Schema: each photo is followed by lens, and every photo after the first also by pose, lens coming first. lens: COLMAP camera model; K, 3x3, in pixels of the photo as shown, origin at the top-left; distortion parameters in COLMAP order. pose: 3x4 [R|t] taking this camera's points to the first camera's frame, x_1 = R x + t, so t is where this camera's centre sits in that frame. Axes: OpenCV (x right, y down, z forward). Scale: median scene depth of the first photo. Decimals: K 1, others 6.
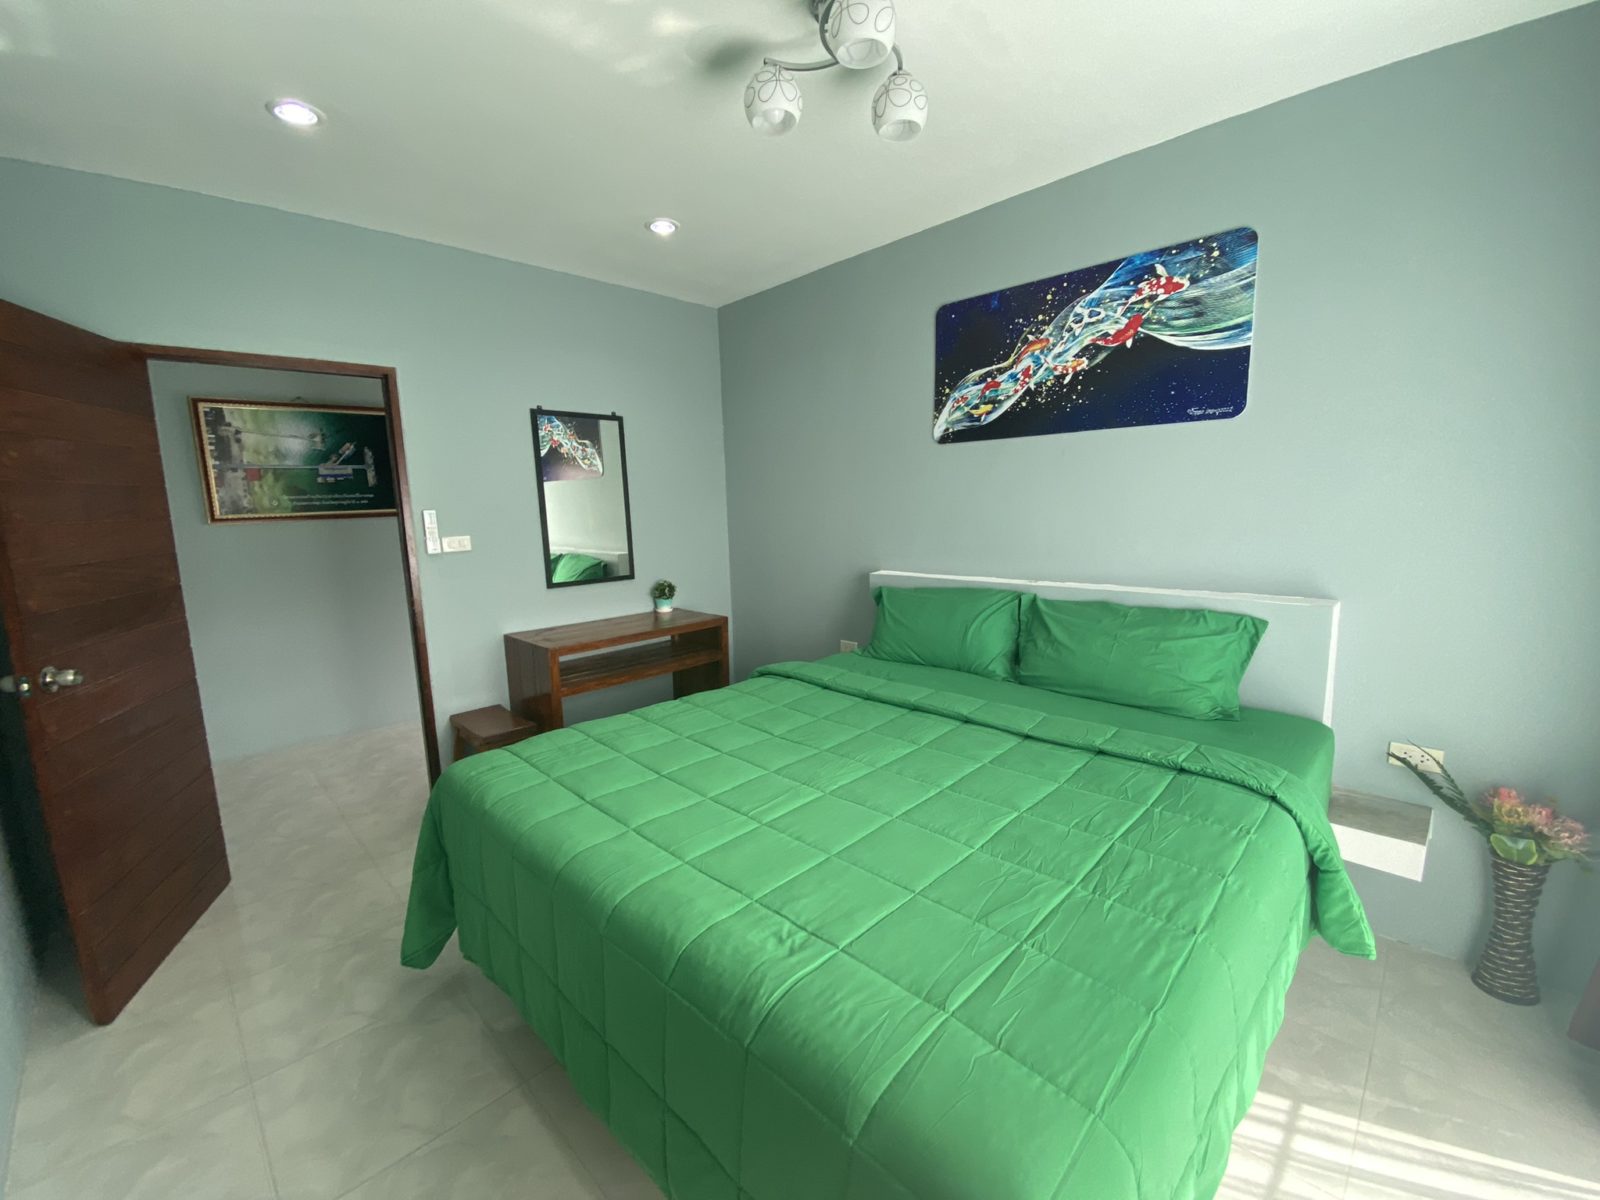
lens RADIAL K [[637.7, 0, 806.5], [0, 637.7, 591.6], [0, 0, 1]] dist [-0.003900, -0.006485]
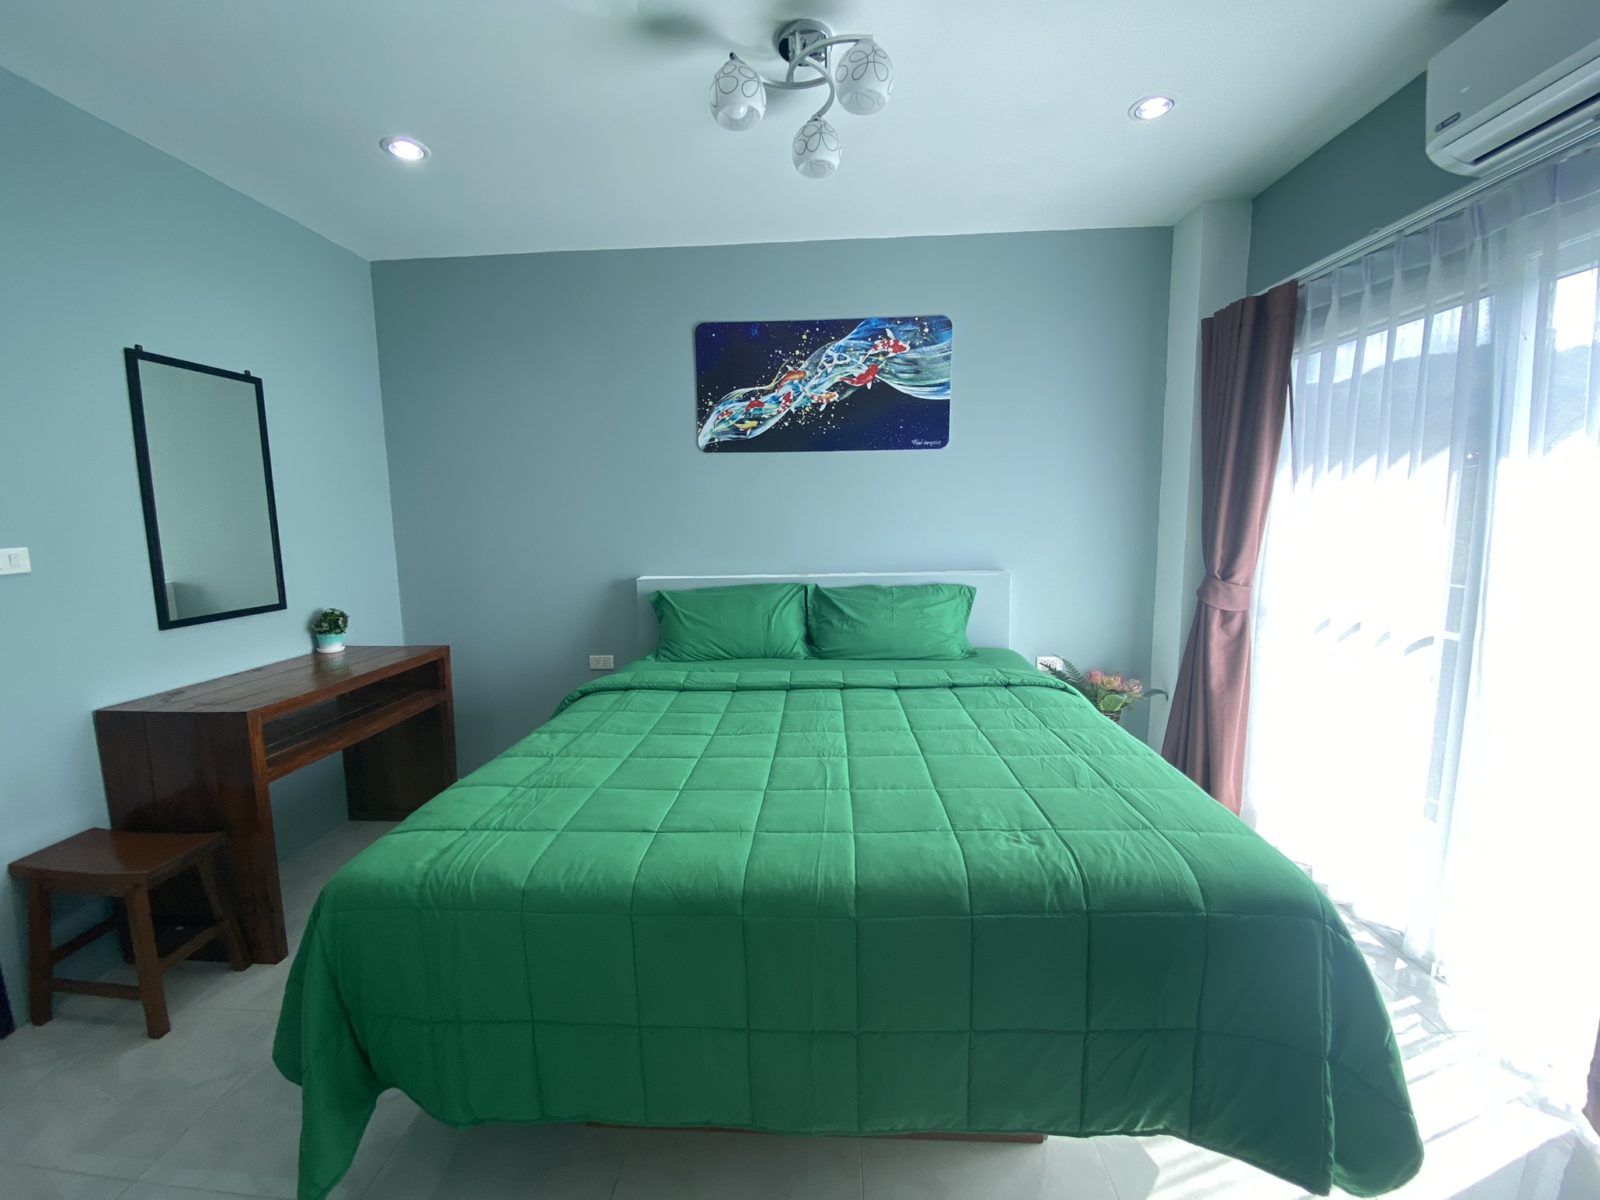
lens RADIAL K [[637.7, 0, 760.4], [0, 637.7, 604.9], [0, 0, 1]] dist [-0.003900, -0.006485]
pose [[0.752731, -0.072488, 0.654325, -0.505694], [0.088302, 0.996055, 0.008764, 0.023427], [-0.652379, 0.051182, 0.756163, 0.171914]]
